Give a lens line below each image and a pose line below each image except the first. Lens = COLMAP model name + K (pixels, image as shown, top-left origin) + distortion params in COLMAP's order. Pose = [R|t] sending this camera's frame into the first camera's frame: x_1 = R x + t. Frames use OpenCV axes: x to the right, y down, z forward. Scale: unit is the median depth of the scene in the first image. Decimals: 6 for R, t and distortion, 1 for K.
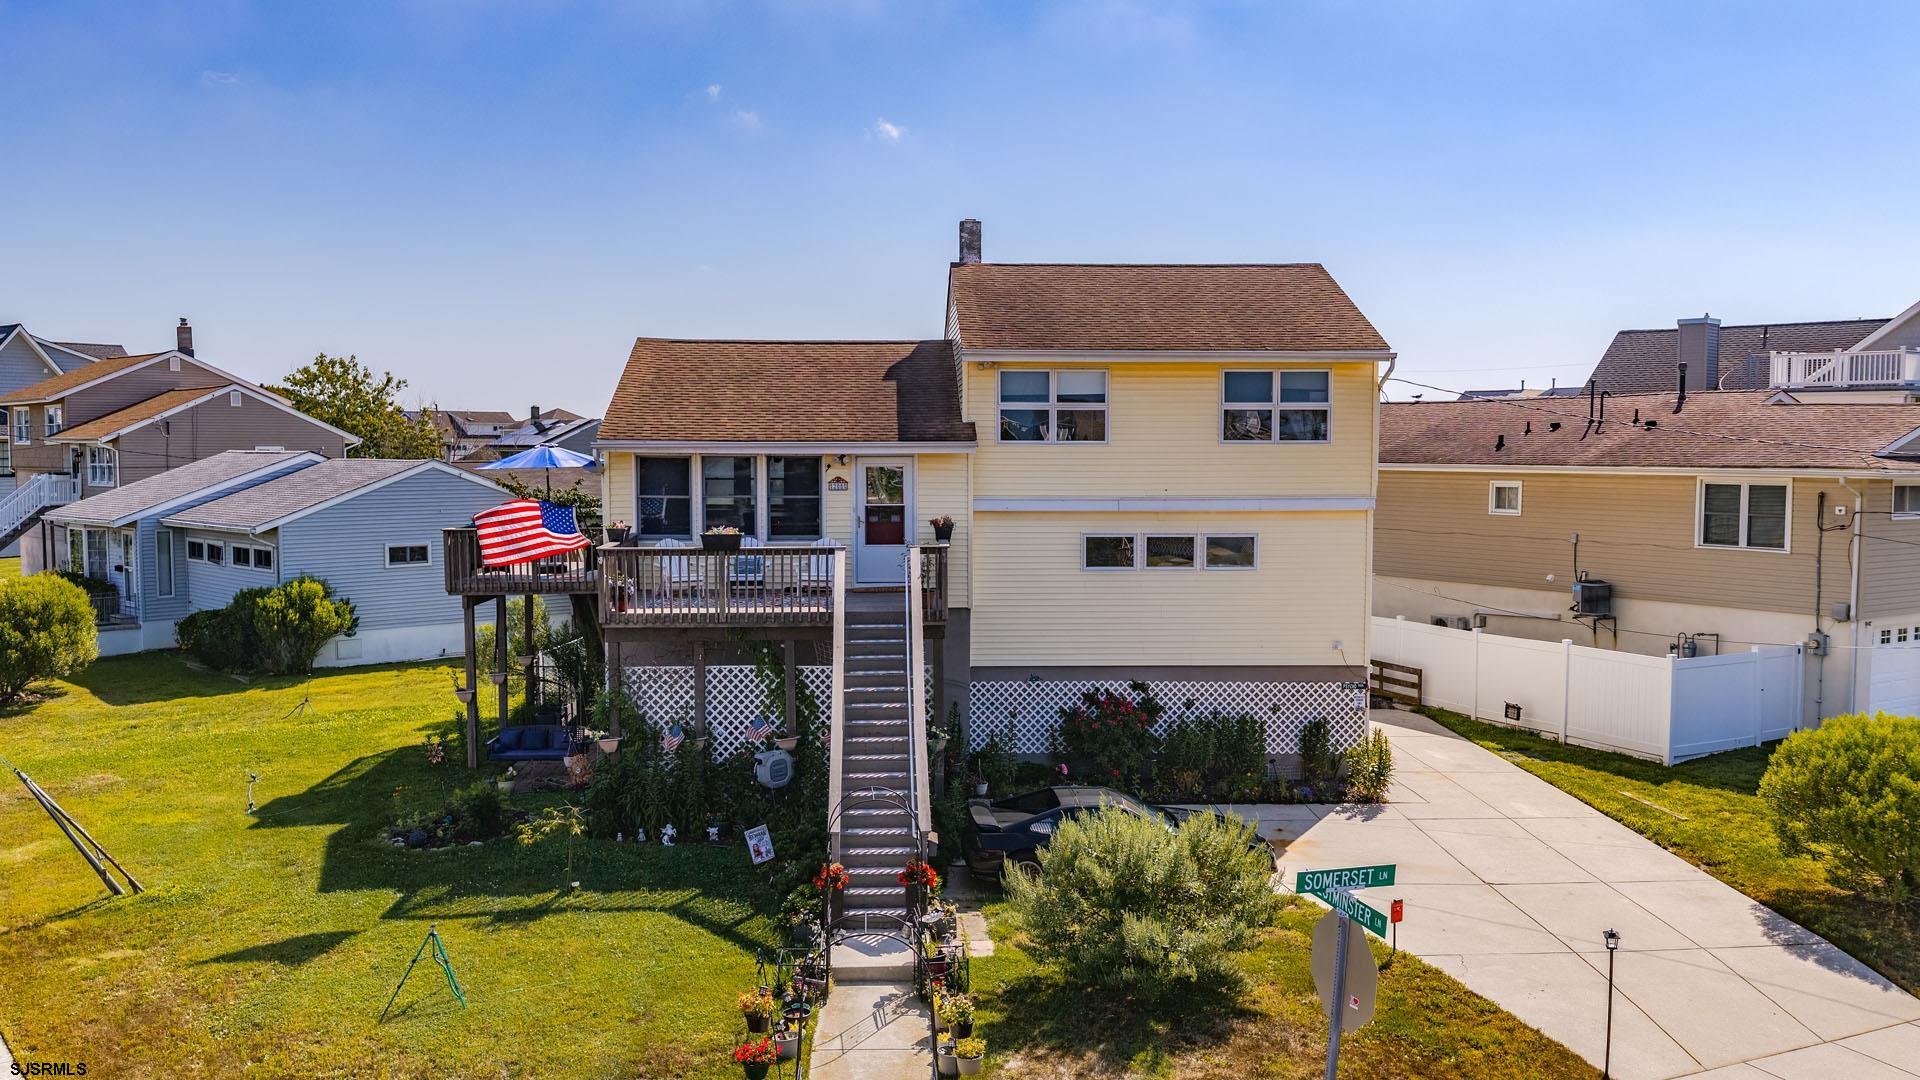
lens RADIAL K [[1592.0, 0, 963.5], [0, 1592.0, 550.0], [0, 0, 1]] dist [0.009300, -0.009495]
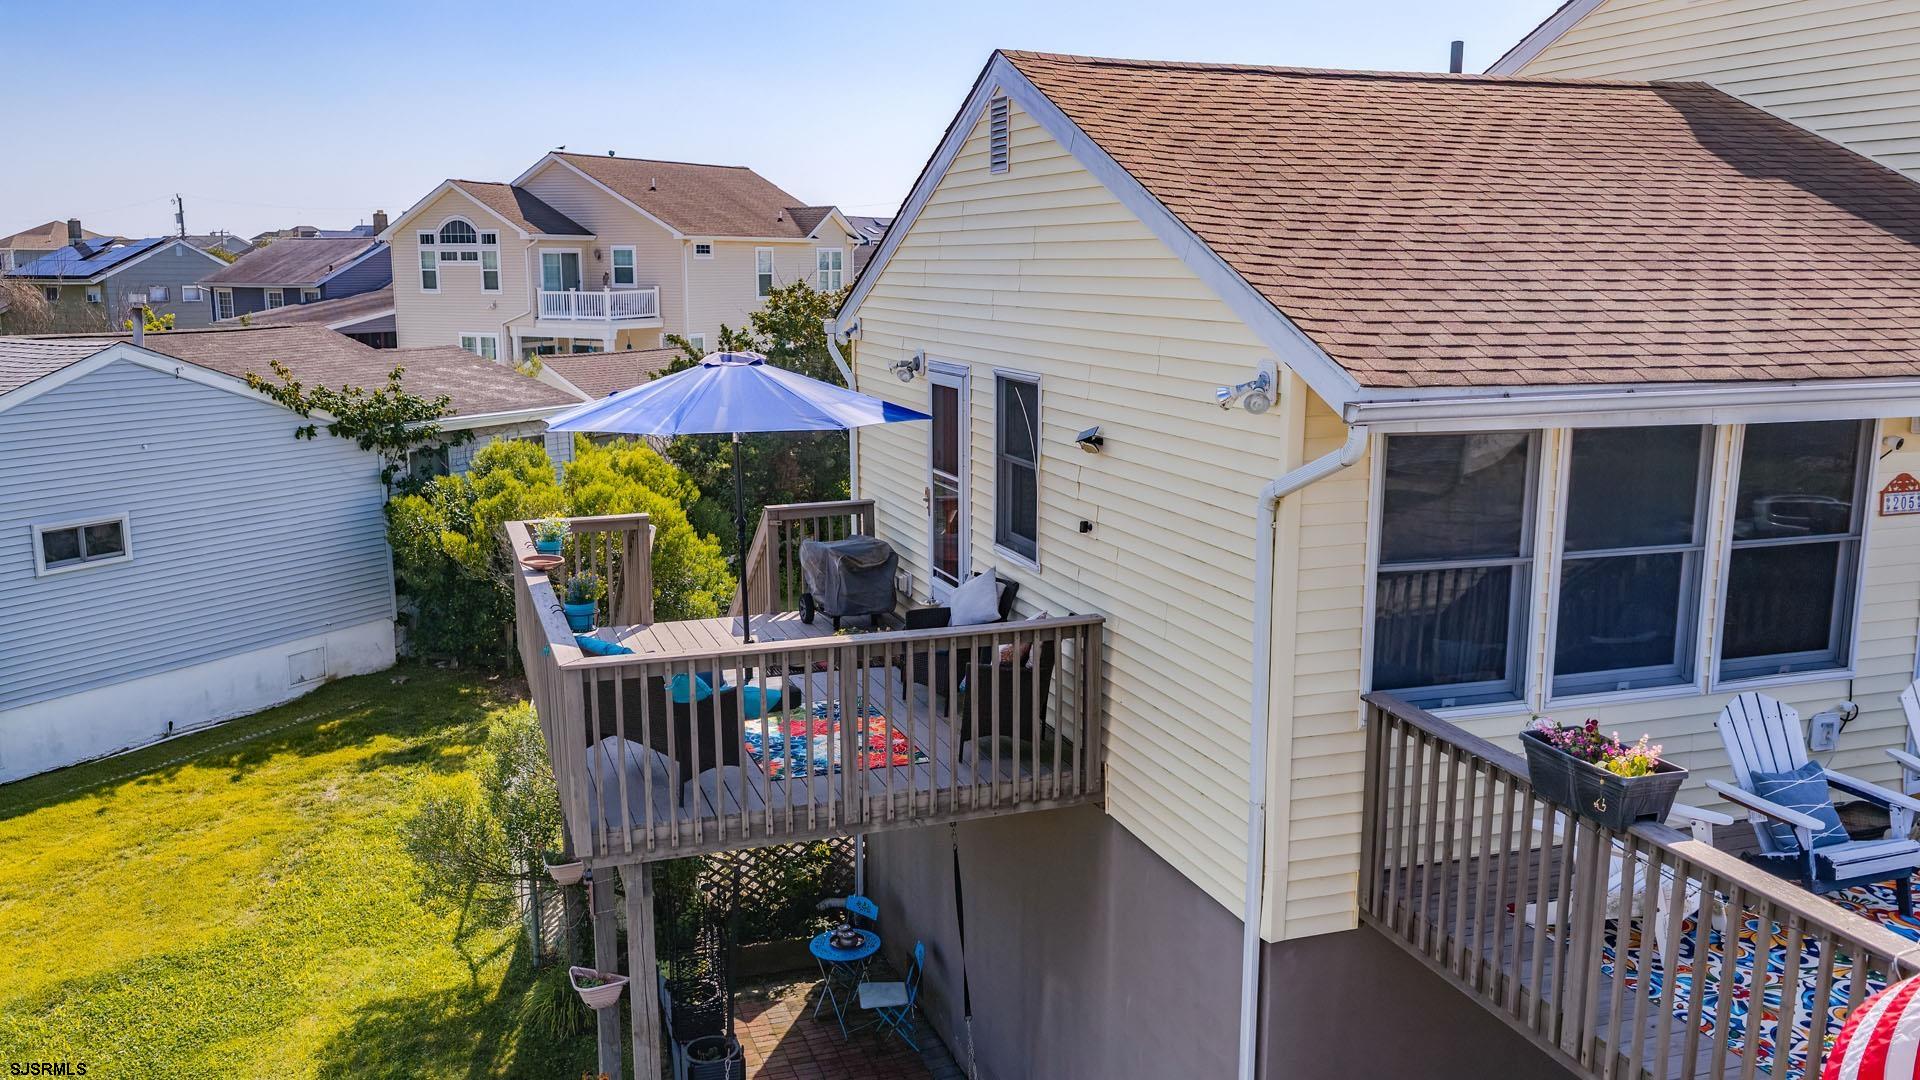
lens RADIAL K [[1592.0, 0, 963.5], [0, 1592.0, 550.0], [0, 0, 1]] dist [0.009300, -0.009495]
pose [[0.964339, -0.053190, 0.259271, -0.338536], [0.023166, 0.992802, 0.117509, -0.071421], [-0.263654, -0.107312, 0.958629, 0.728088]]
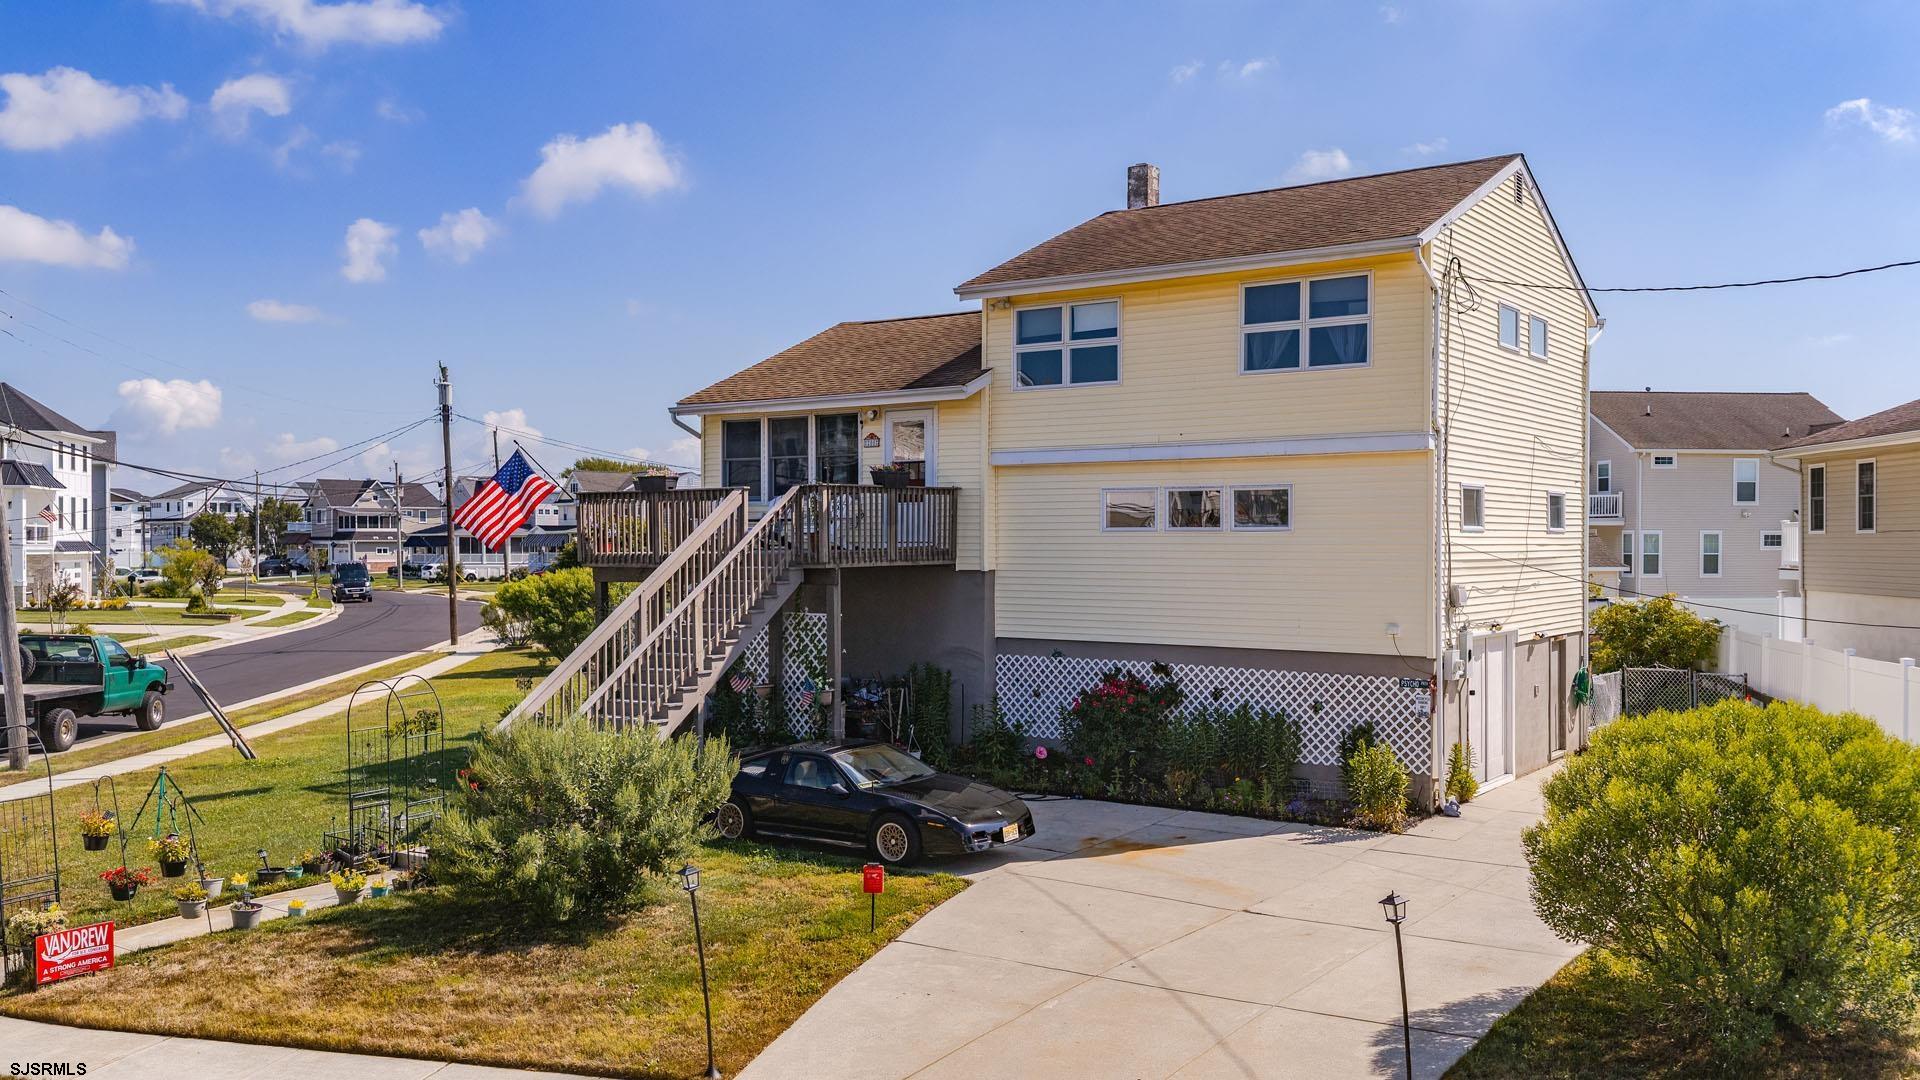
lens RADIAL K [[1592.0, 0, 963.5], [0, 1592.0, 550.0], [0, 0, 1]] dist [0.009300, -0.009495]
pose [[0.783620, 0.001686, -0.621238, 0.558791], [-0.040764, 0.997981, -0.048710, 0.068972], [0.619901, 0.063494, 0.782107, 0.274254]]
